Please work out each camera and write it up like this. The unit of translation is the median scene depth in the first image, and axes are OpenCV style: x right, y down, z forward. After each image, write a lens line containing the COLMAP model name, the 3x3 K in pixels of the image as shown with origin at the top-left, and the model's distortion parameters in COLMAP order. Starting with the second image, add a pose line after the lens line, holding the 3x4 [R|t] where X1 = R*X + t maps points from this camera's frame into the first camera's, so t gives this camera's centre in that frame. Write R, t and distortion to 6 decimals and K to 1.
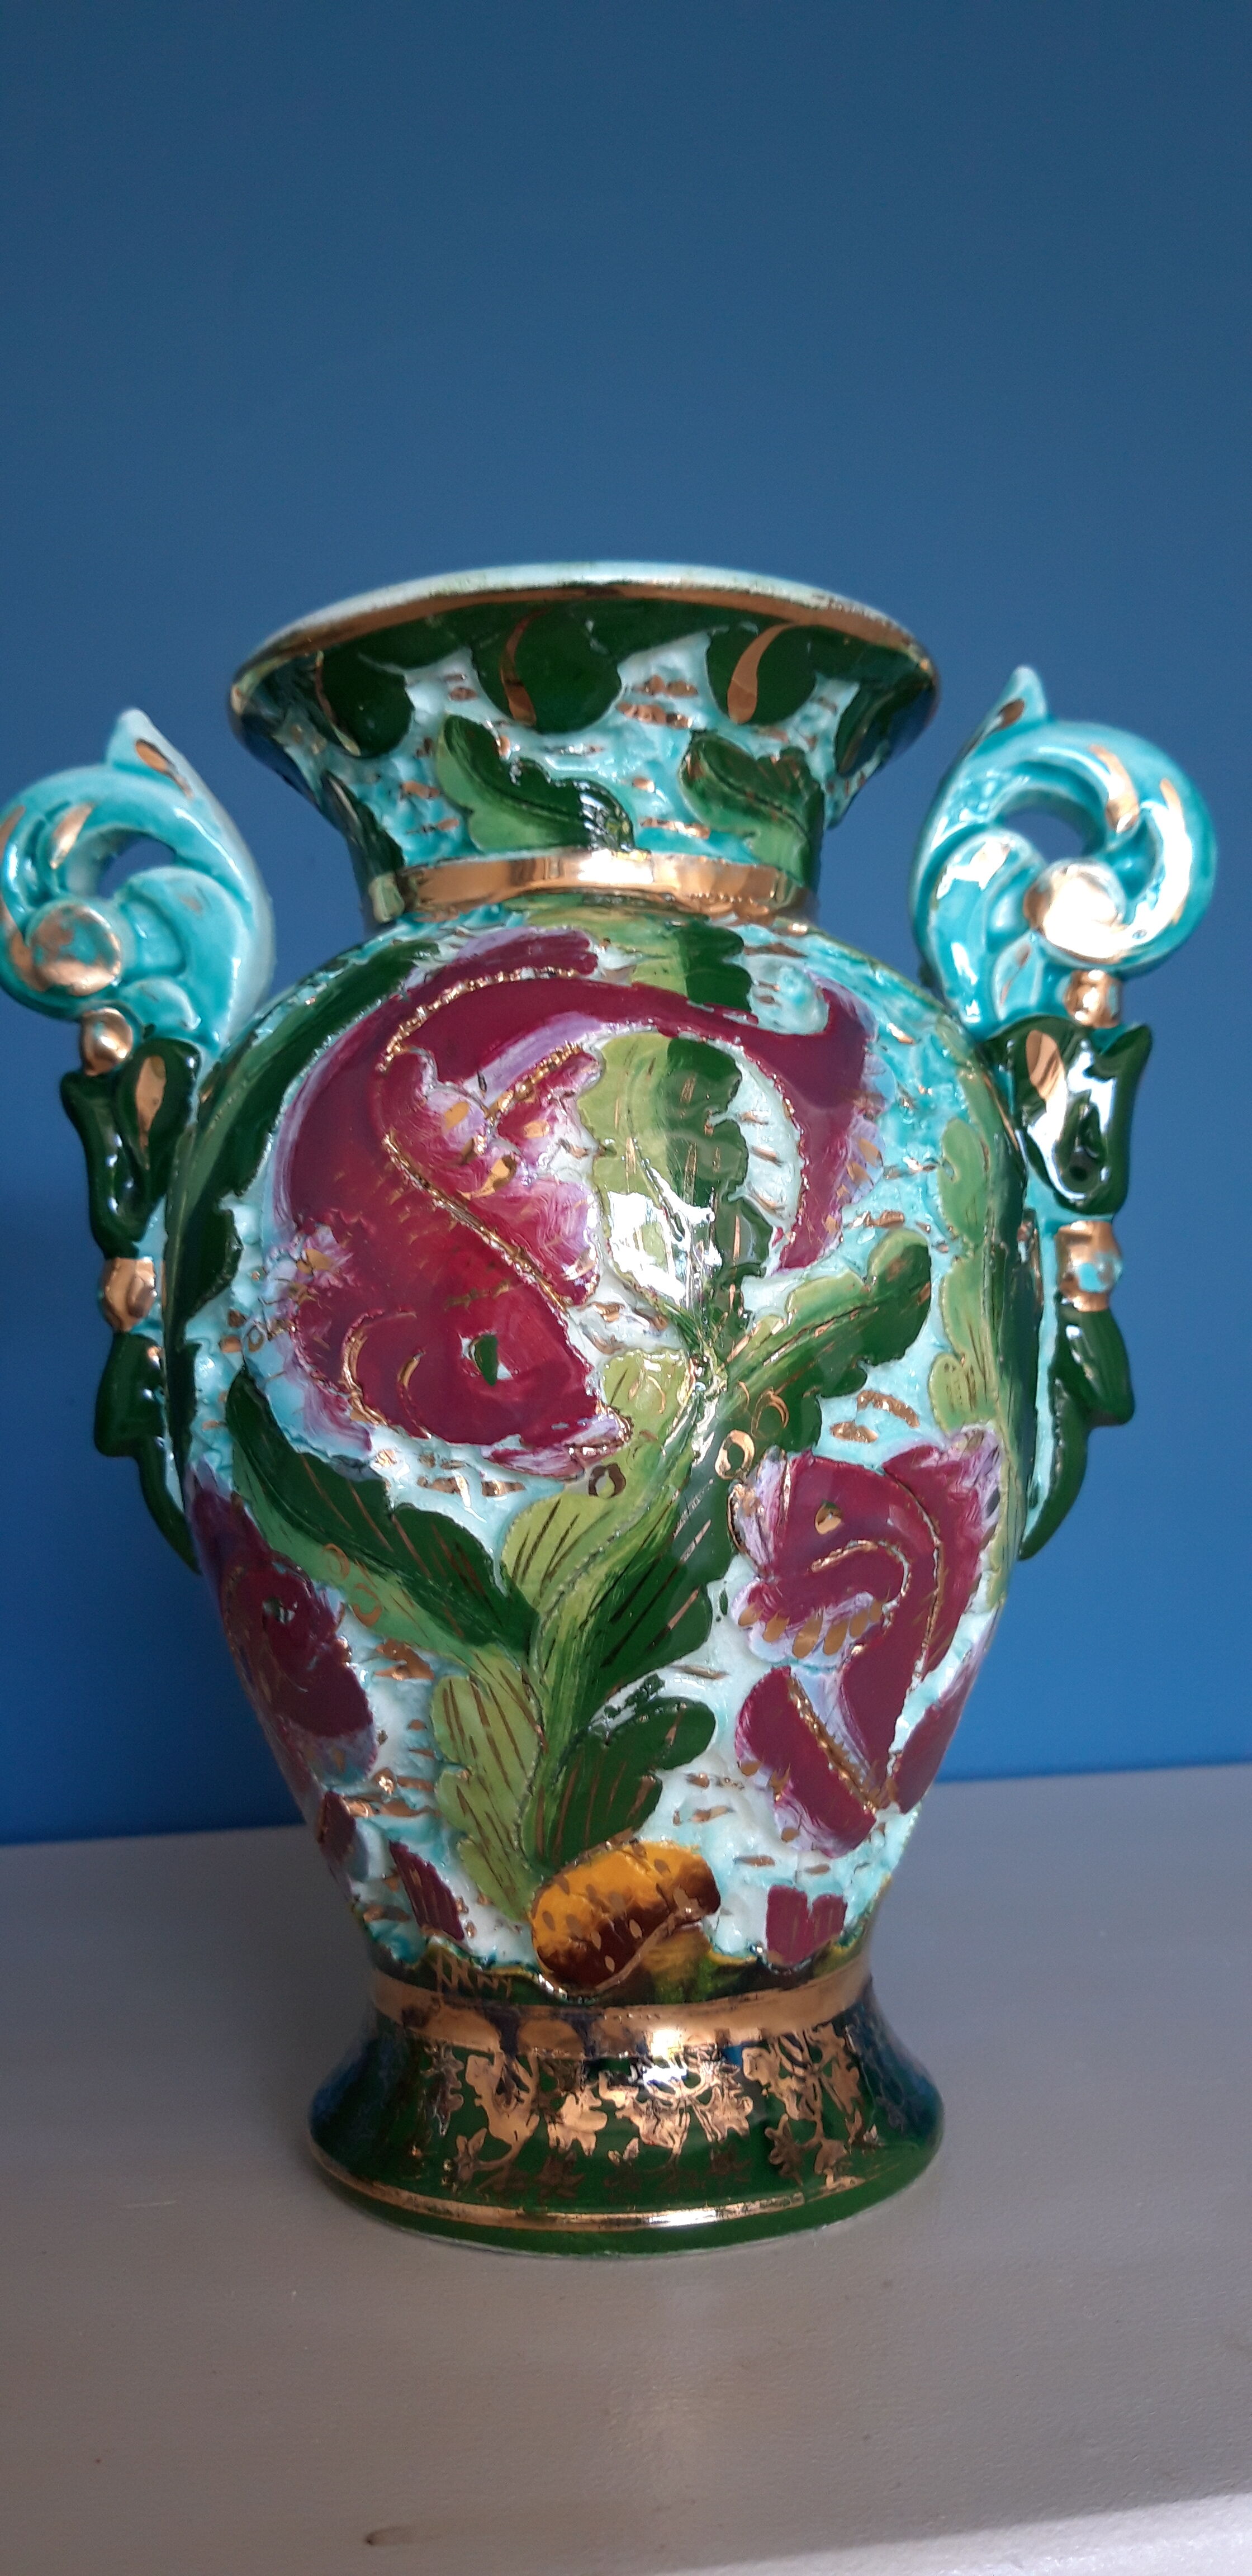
lens RADIAL K [[2045.1, 0, 626.0], [0, 2045.1, 1288.0], [0, 0, 1]] dist [0.083826, -0.227850]
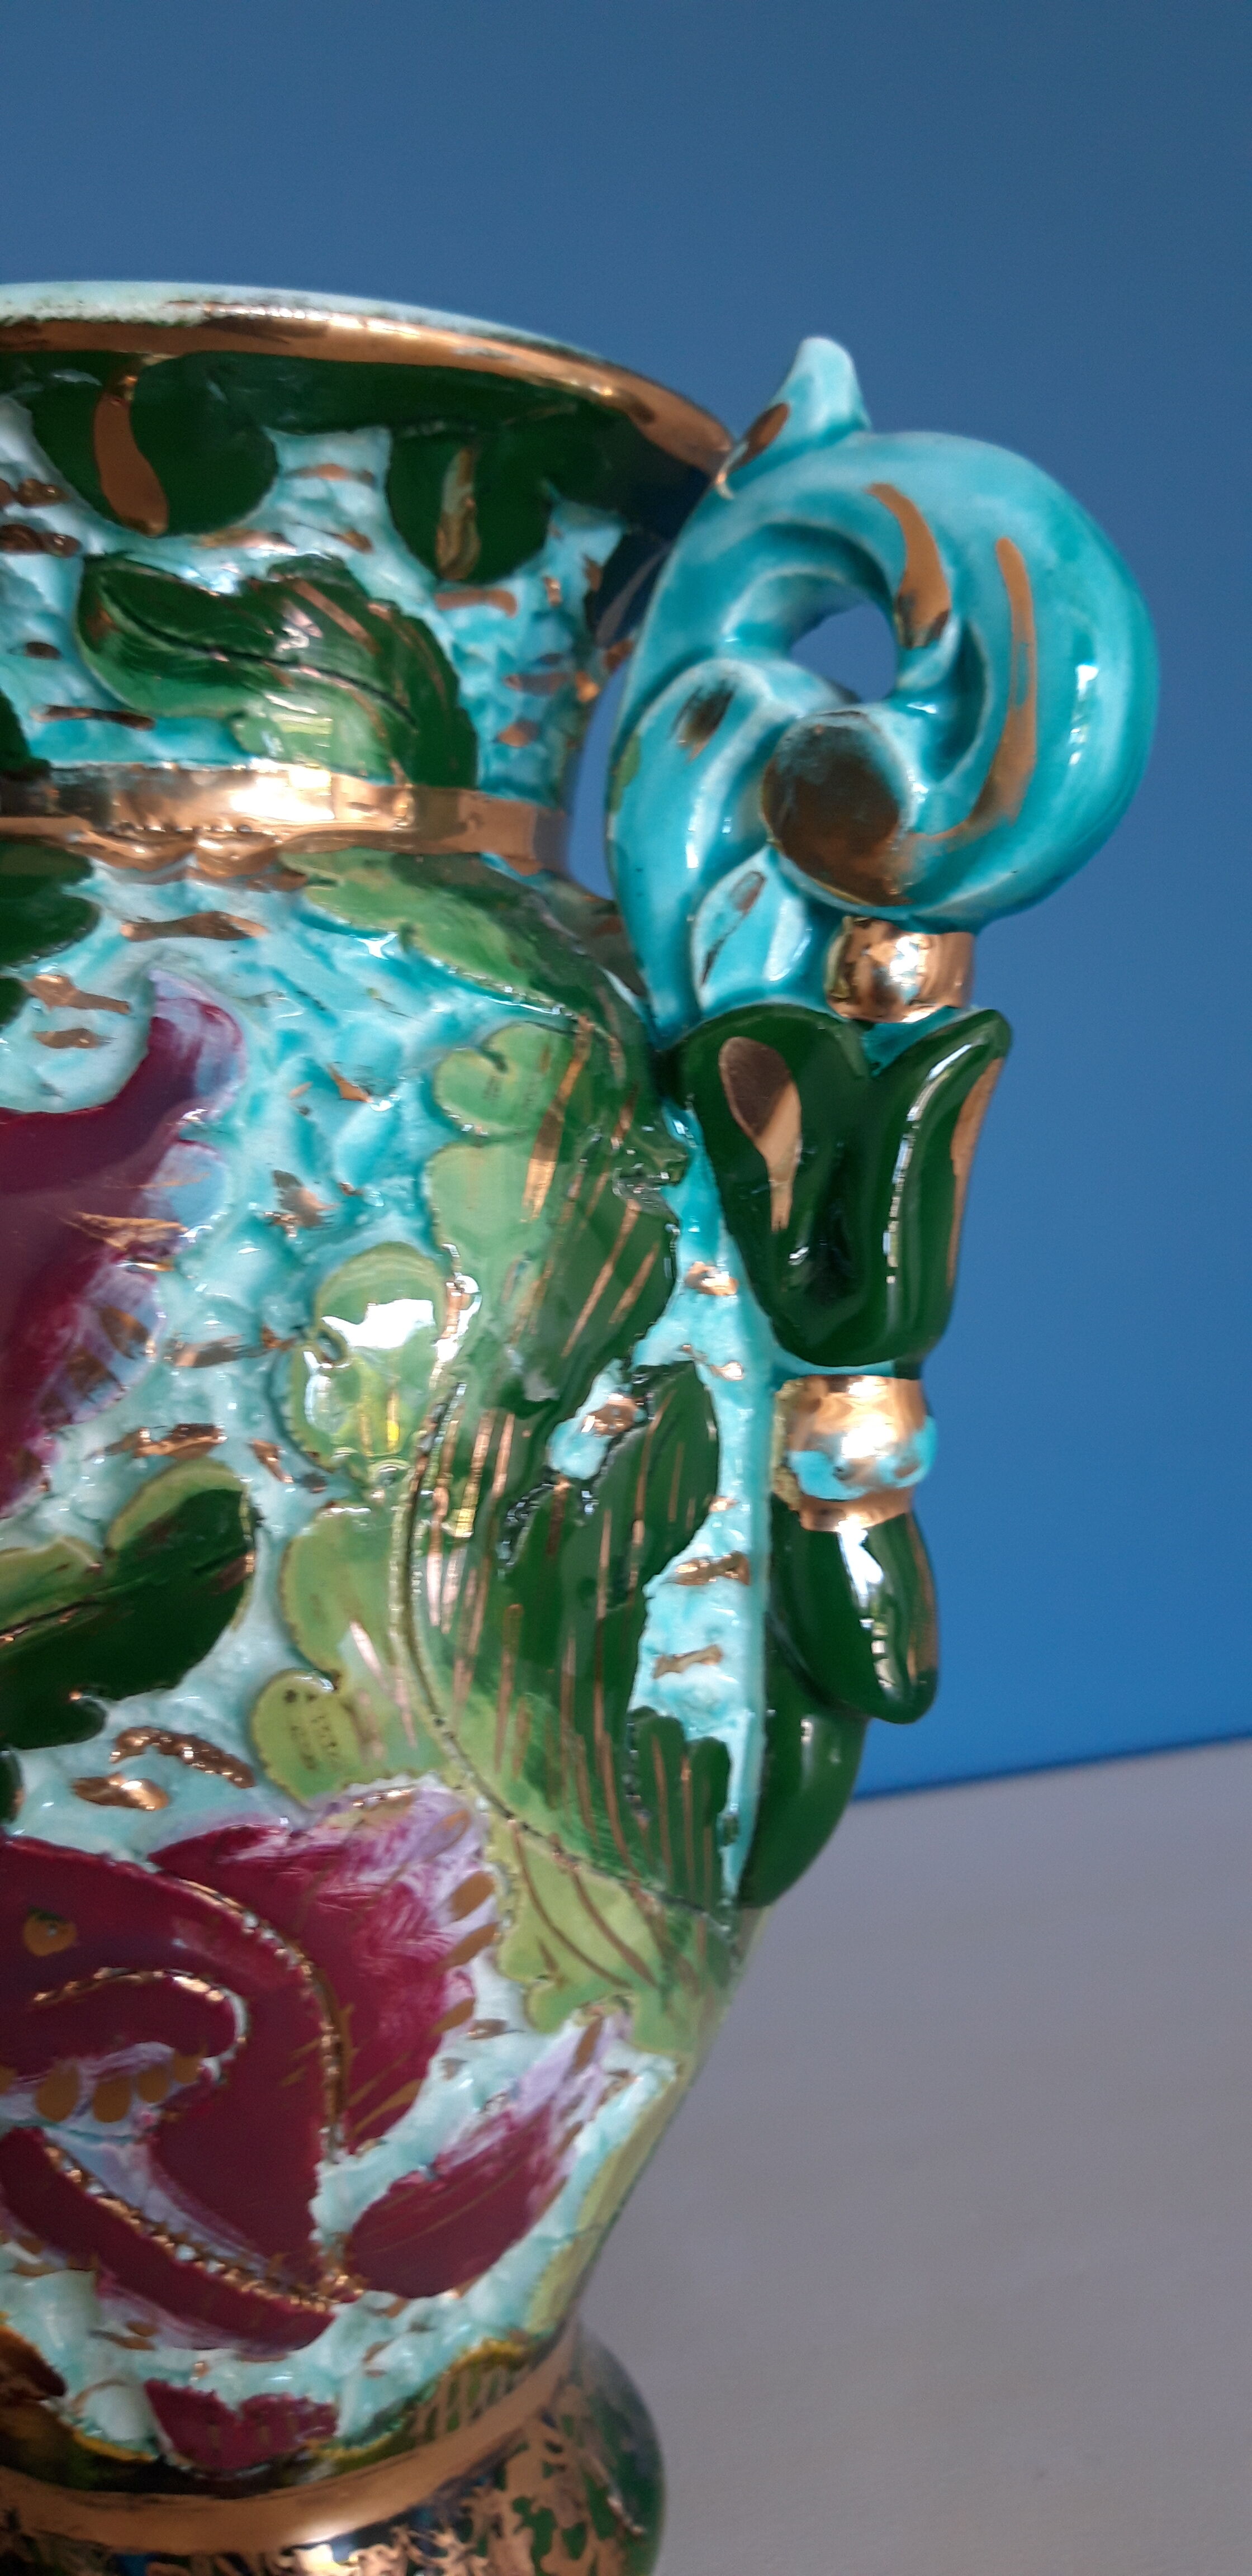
lens RADIAL K [[2045.1, 0, 626.0], [0, 2045.1, 1288.0], [0, 0, 1]] dist [0.083826, -0.227850]
pose [[0.874576, 0.076192, -0.478865, 0.504263], [0.000690, 0.987381, 0.158361, -0.165507], [0.484888, -0.138829, 0.863487, 0.559975]]
